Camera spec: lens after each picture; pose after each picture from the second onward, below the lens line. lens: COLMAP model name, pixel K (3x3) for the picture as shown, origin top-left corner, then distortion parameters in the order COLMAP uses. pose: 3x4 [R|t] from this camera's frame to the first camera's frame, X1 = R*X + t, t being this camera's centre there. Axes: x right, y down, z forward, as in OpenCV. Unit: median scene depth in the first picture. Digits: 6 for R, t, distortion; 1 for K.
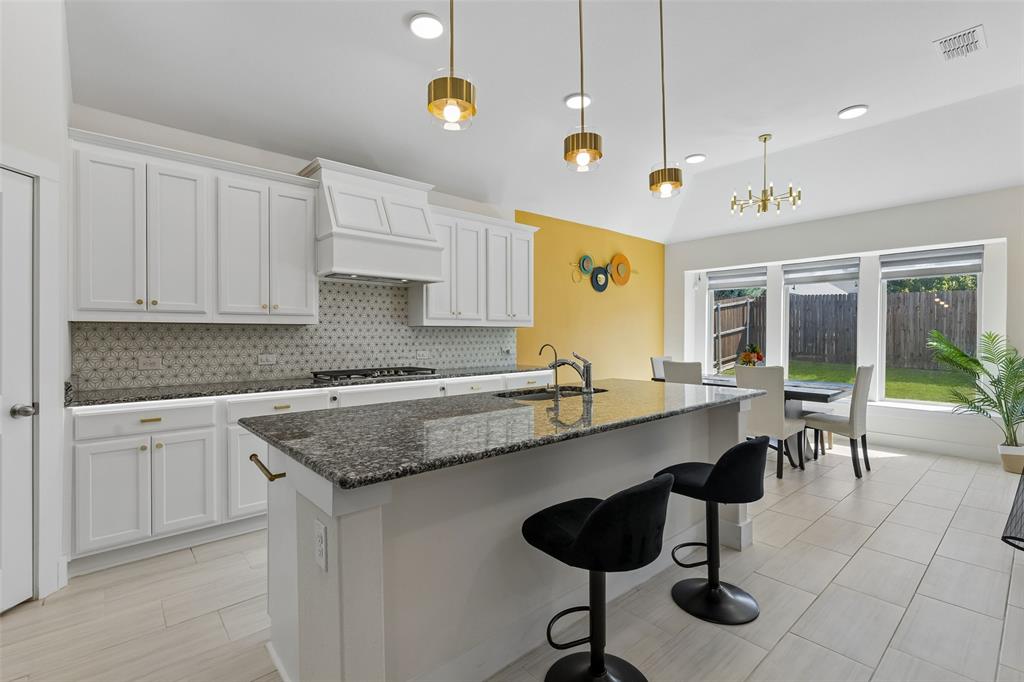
lens RADIAL K [[466.8, 0, 511.5], [0, 466.8, 337.6], [0, 0, 1]] dist [0.010323, 0.000531]
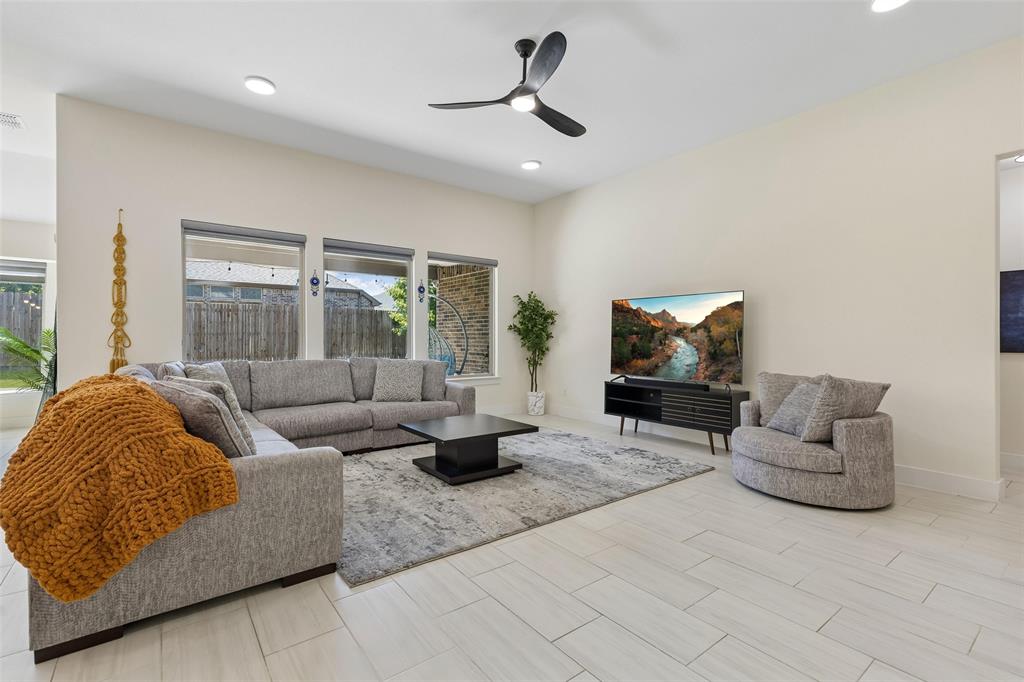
lens RADIAL K [[466.8, 0, 512.2], [0, 466.8, 337.3], [0, 0, 1]] dist [0.010323, 0.000531]
pose [[0.072210, -0.000346, 0.997389, -0.215039], [0.004616, 0.999989, 0.000013, 0.016317], [-0.997379, 0.004603, 0.072211, -0.385933]]
